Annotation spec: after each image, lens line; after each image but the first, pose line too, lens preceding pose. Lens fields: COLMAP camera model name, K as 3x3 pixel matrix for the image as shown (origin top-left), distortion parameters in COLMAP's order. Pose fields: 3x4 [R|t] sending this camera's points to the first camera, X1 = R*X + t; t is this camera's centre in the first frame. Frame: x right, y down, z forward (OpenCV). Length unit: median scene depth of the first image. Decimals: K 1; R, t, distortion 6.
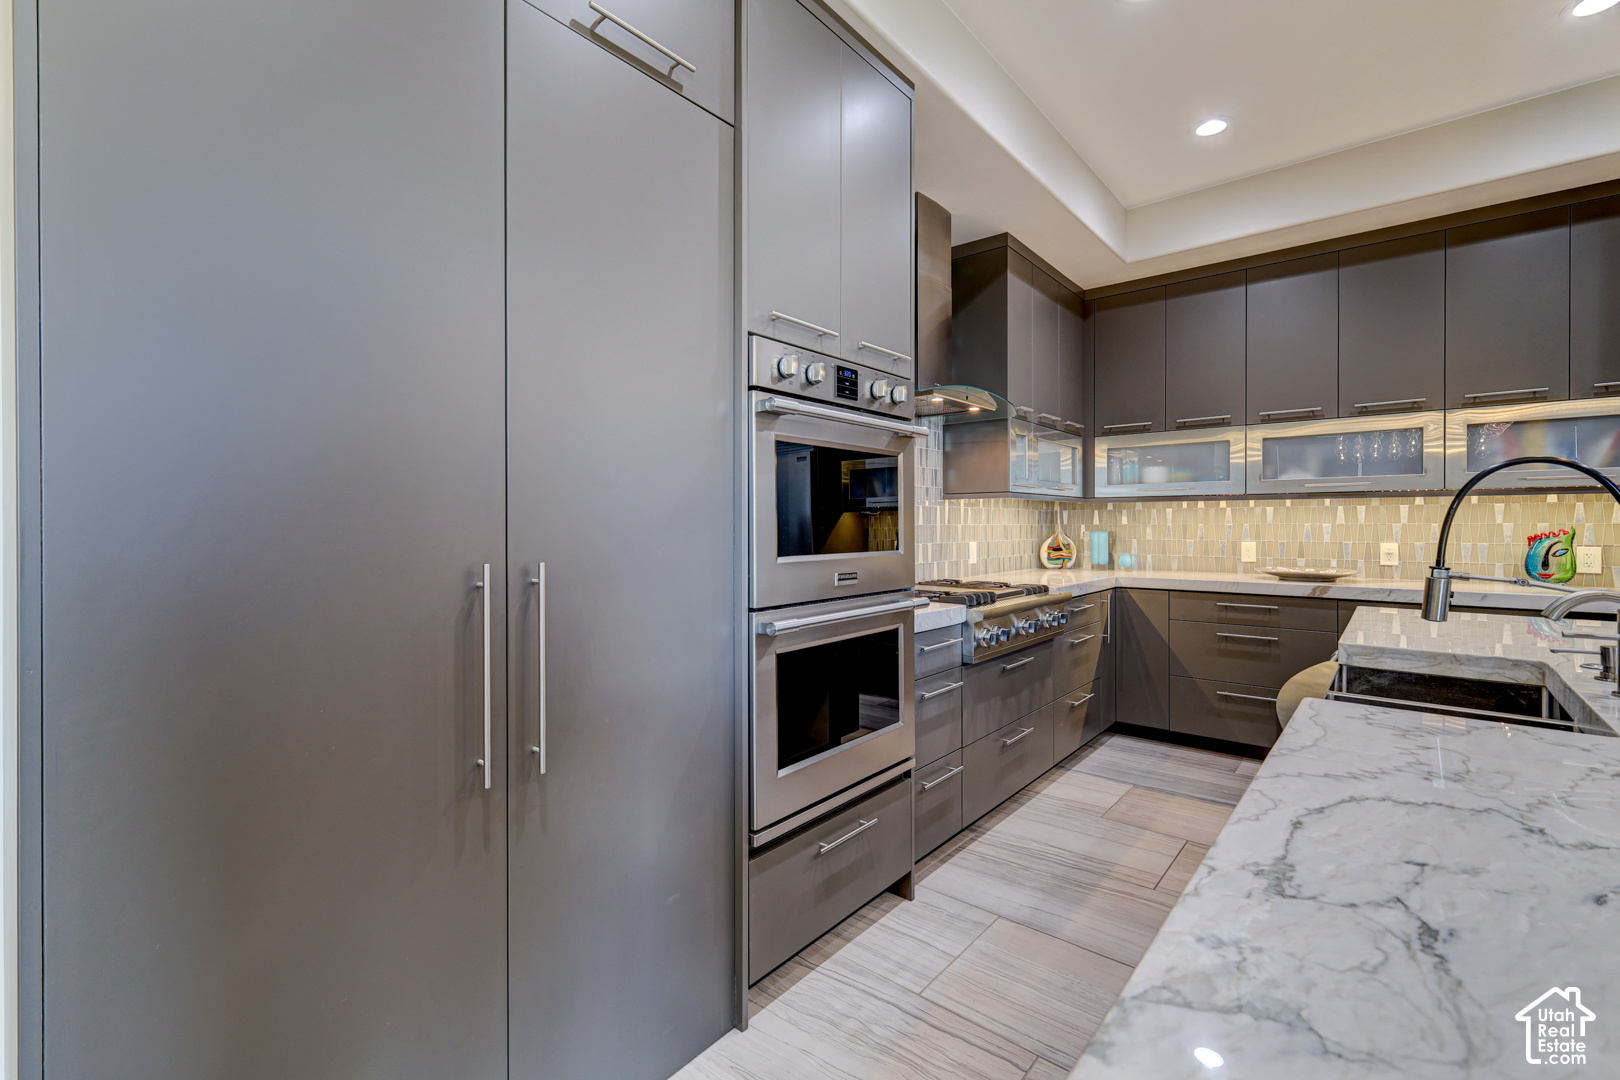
lens RADIAL K [[713.3, 0, 810.8], [0, 713.3, 528.2], [0, 0, 1]] dist [0.002633, -0.001217]
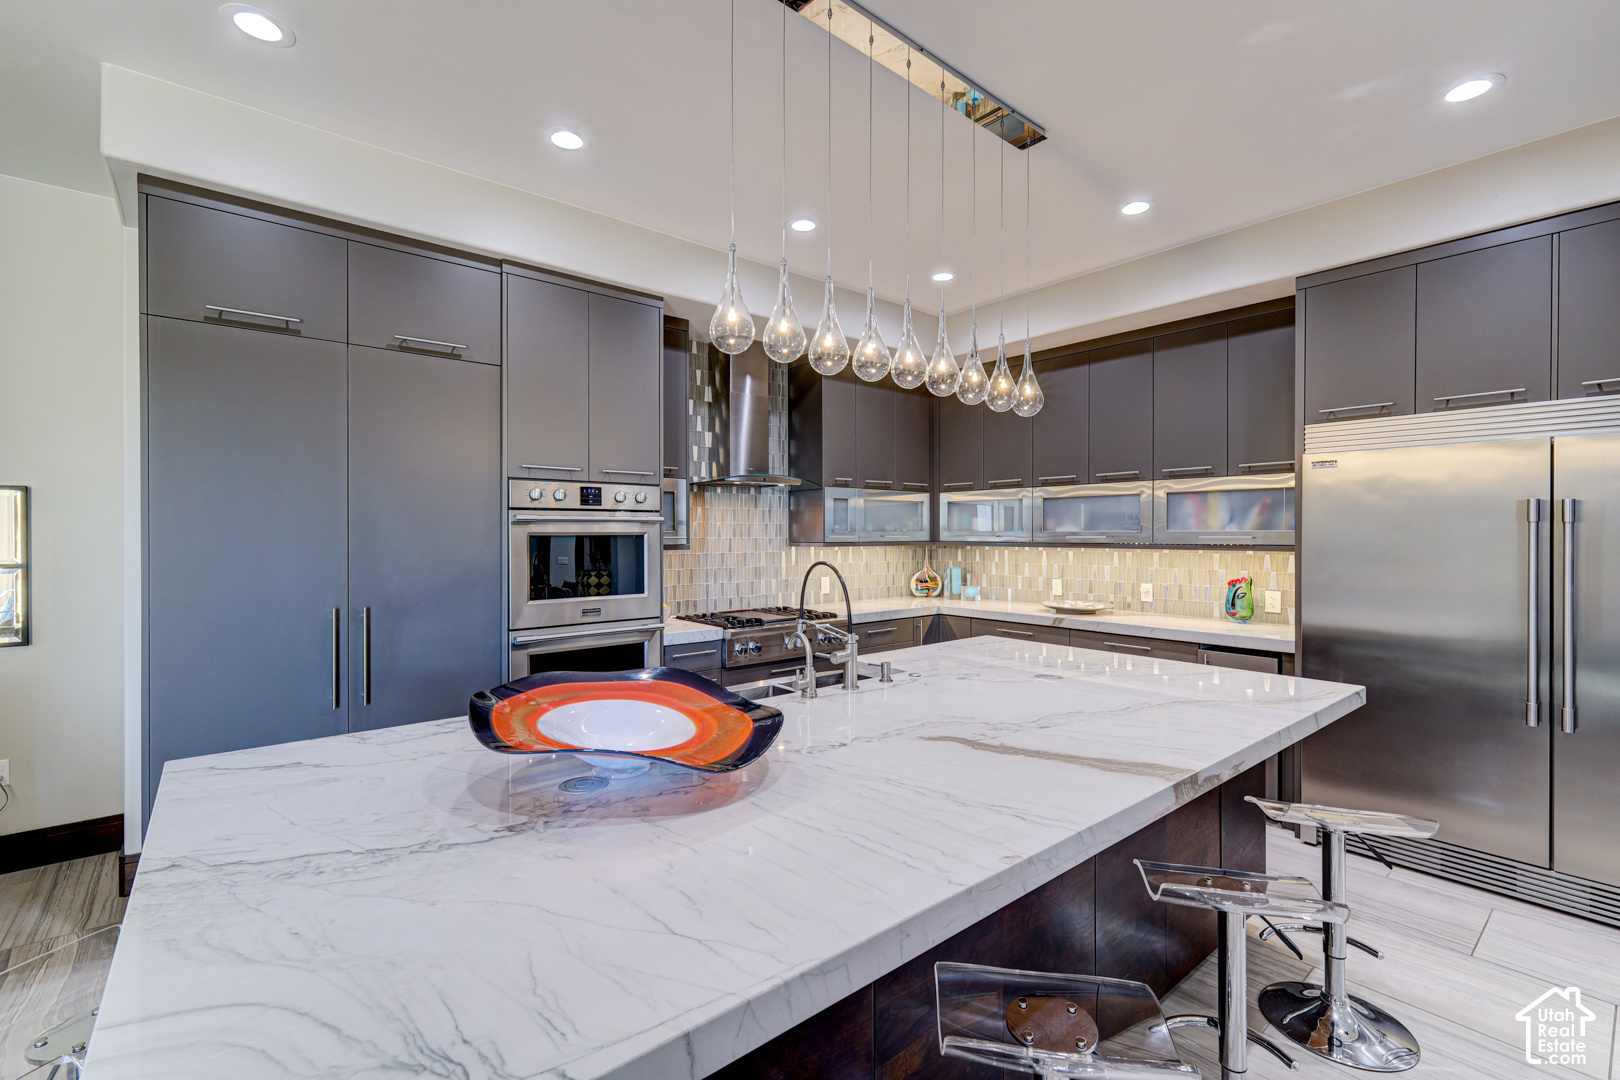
lens RADIAL K [[713.3, 0, 809.9], [0, 713.3, 534.0], [0, 0, 1]] dist [0.002633, -0.001217]
pose [[0.984699, 0.001315, -0.174260, 0.470008], [-0.002164, 0.999987, -0.004680, -0.058628], [0.174252, 0.004986, 0.984688, -0.315059]]
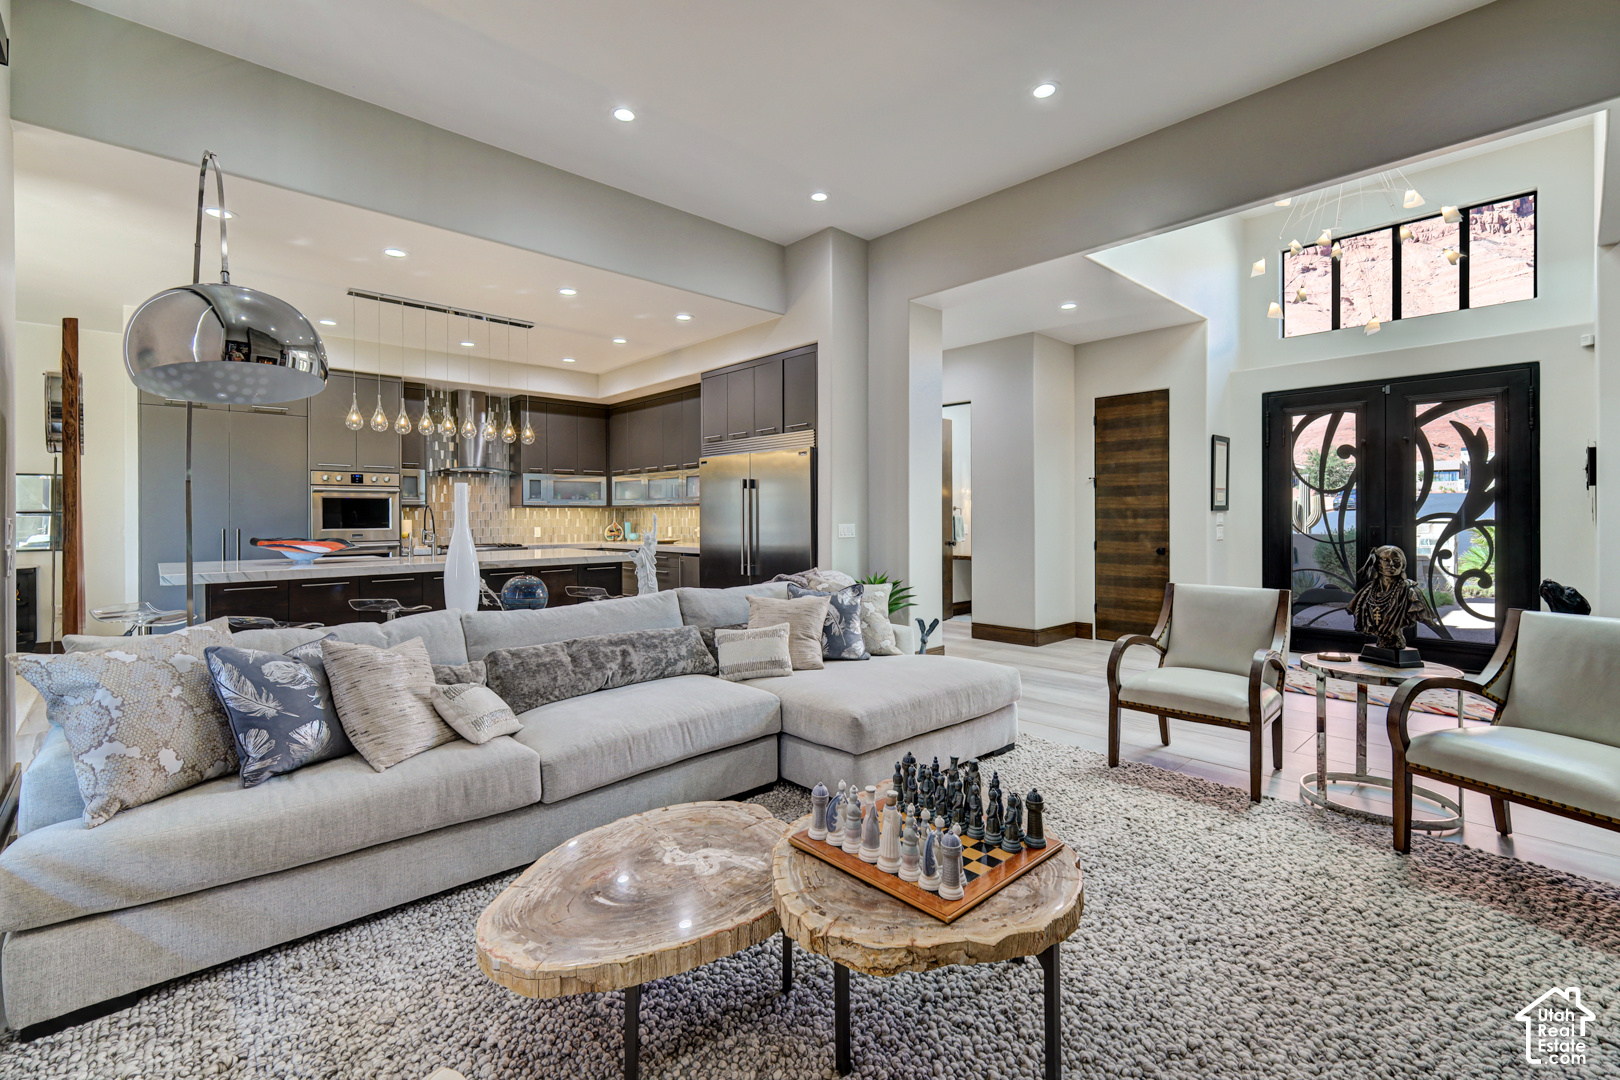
lens RADIAL K [[713.3, 0, 778.6], [0, 713.3, 516.8], [0, 0, 1]] dist [0.002633, -0.001217]
pose [[0.989545, 0.000648, -0.144221, 1.397224], [-0.001001, 0.999997, -0.002374, -0.008470], [0.144219, 0.002493, 0.989543, -1.150348]]
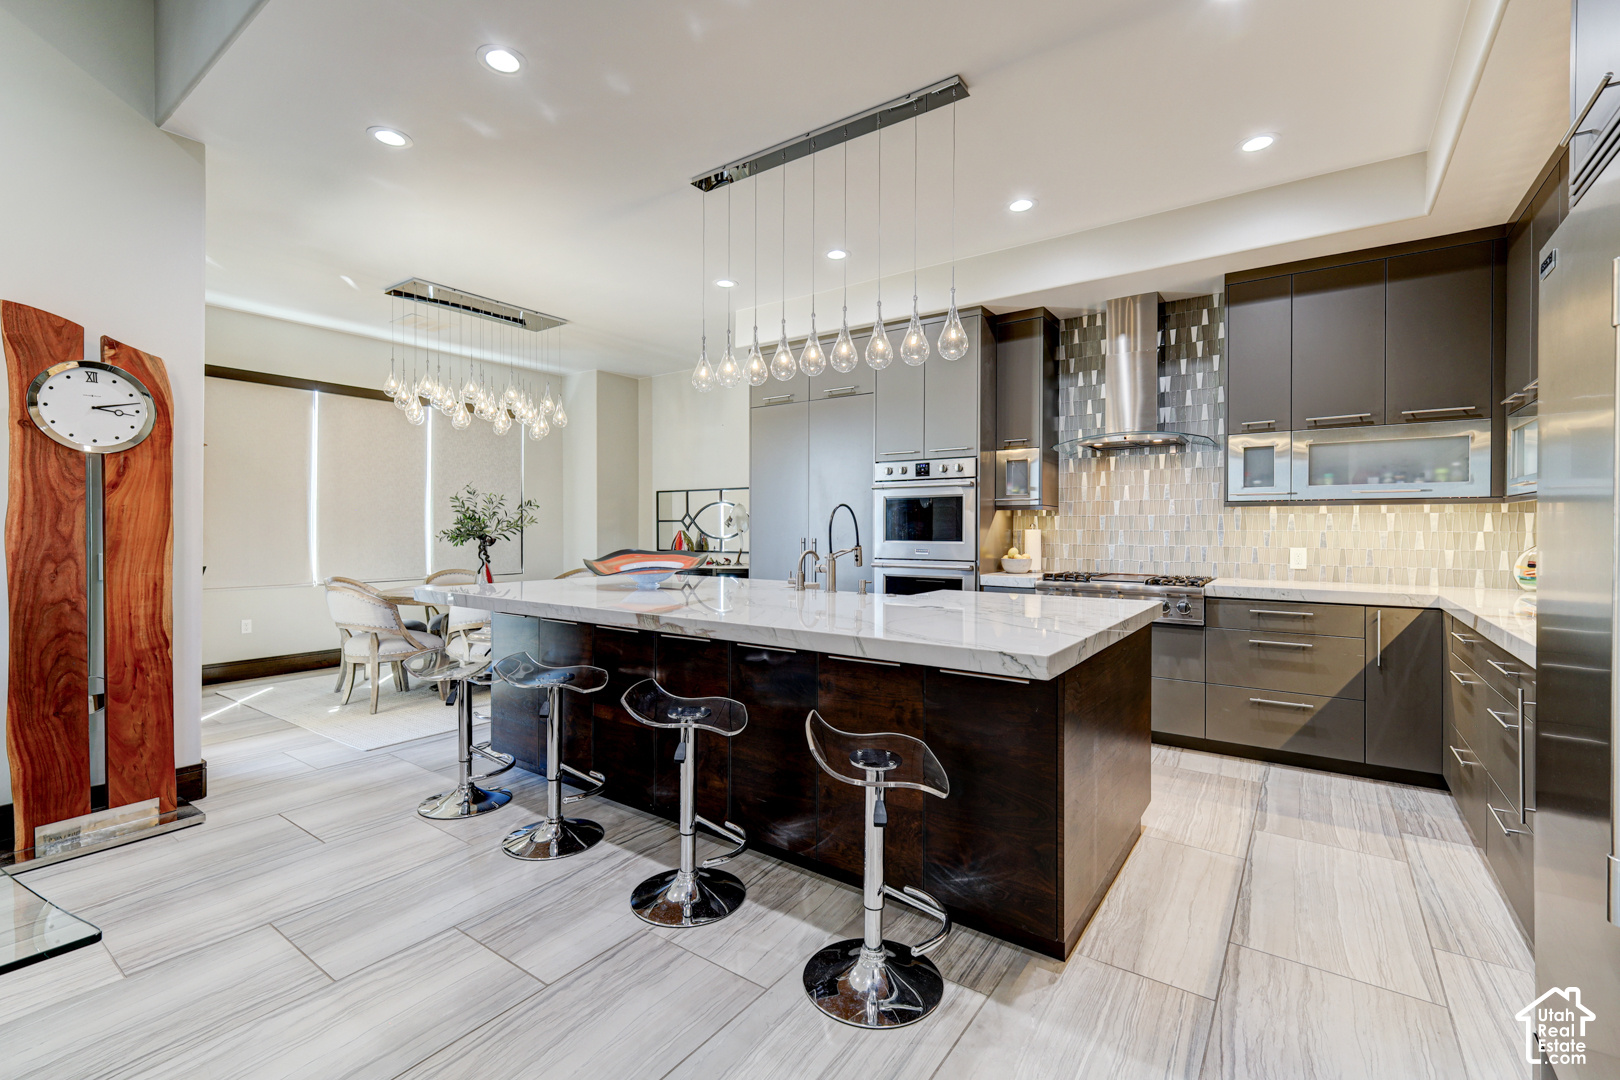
lens RADIAL K [[713.3, 0, 813.1], [0, 713.3, 535.2], [0, 0, 1]] dist [0.002633, -0.001217]
pose [[0.074975, 0.008537, -0.997149, 1.317609], [-0.011492, 0.999904, 0.007697, 0.000949], [0.997119, 0.010882, 0.075066, 0.251766]]
